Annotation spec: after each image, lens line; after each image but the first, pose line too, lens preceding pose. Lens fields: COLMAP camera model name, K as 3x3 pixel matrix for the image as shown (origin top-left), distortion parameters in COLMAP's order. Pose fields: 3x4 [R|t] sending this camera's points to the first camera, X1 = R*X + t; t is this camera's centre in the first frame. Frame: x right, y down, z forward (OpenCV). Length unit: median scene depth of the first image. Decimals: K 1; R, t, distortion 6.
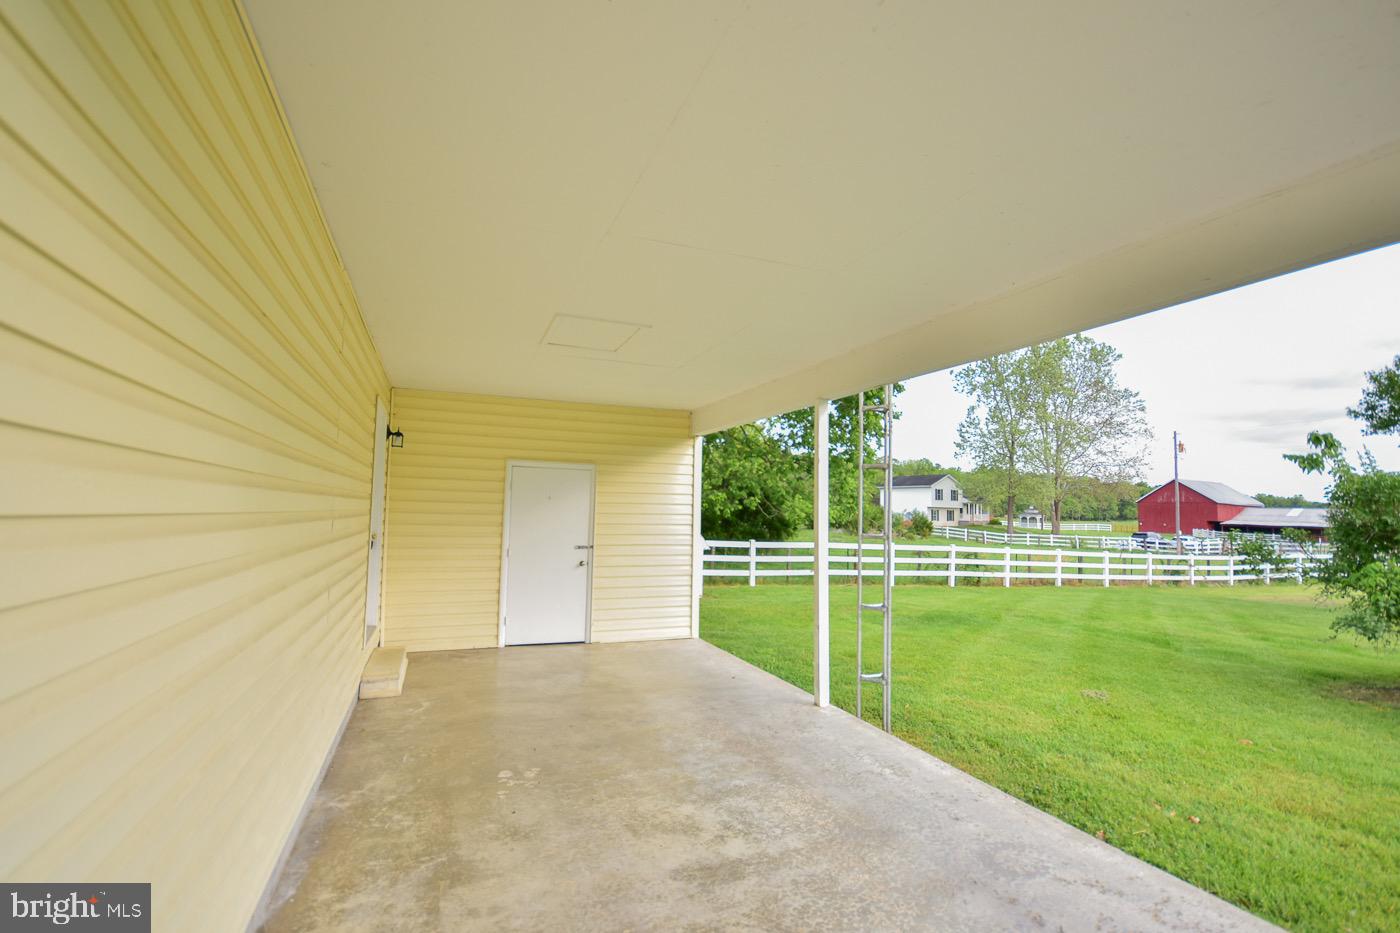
lens RADIAL K [[613.1, 0, 700.0], [0, 613.1, 466.5], [0, 0, 1]] dist [0.000670, 0.000112]
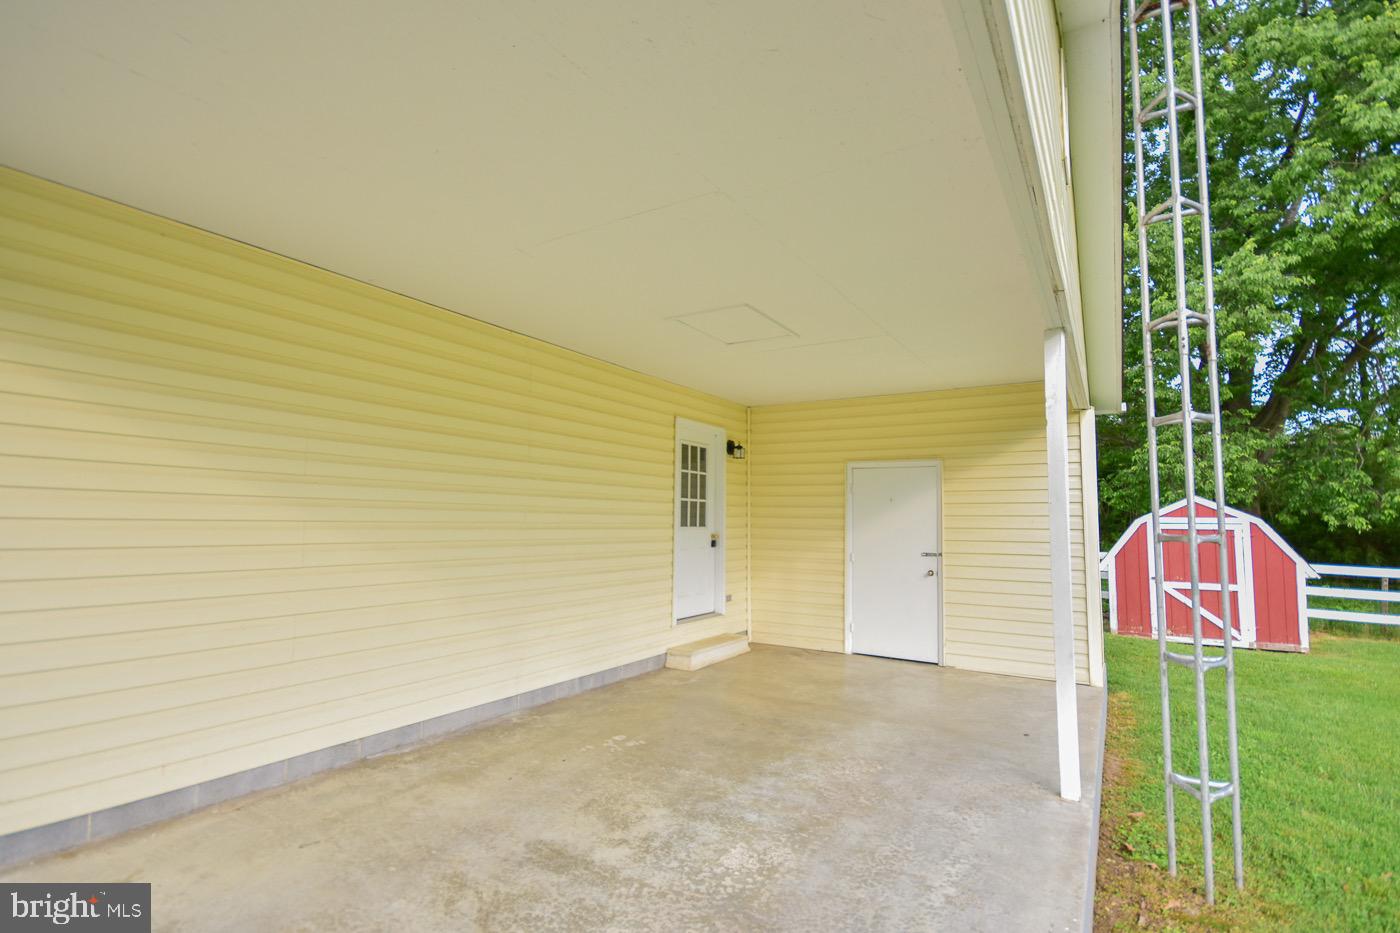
lens RADIAL K [[632.5, 0, 700.0], [0, 632.5, 466.5], [0, 0, 1]] dist [0.001536, 0.000478]
pose [[0.614444, -0.079905, -0.784904, 0.668788], [0.059978, 0.996710, -0.054515, 0.072971], [0.786677, -0.013581, 0.617215, 0.377584]]
